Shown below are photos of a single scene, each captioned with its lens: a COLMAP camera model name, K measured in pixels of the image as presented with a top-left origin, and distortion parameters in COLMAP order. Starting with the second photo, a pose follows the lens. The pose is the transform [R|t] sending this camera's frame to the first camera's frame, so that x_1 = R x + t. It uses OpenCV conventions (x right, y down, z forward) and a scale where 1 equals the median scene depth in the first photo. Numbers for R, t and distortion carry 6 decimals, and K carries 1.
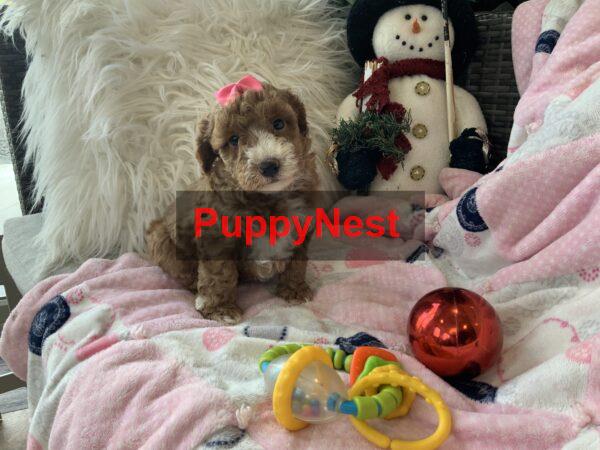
lens RADIAL K [[494.4, 0, 300.0], [0, 494.4, 225.0], [0, 0, 1]] dist [0.055970, -0.131934]
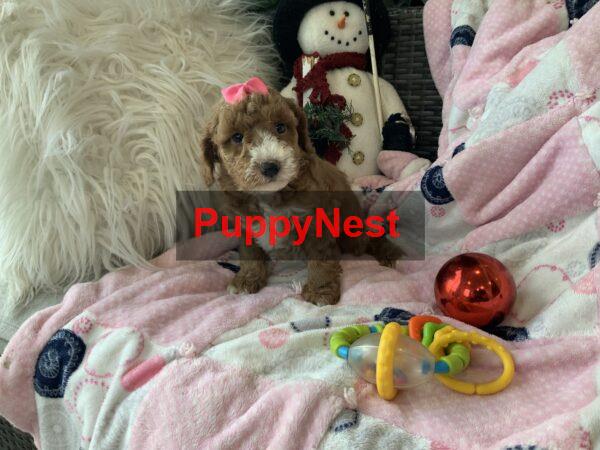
lens RADIAL K [[494.4, 0, 300.0], [0, 494.4, 225.0], [0, 0, 1]] dist [0.055970, -0.131934]
pose [[0.943180, -0.136364, 0.303012, -0.261250], [0.127418, 0.990628, 0.049198, -0.030951], [-0.306881, -0.007793, 0.951716, -0.001877]]
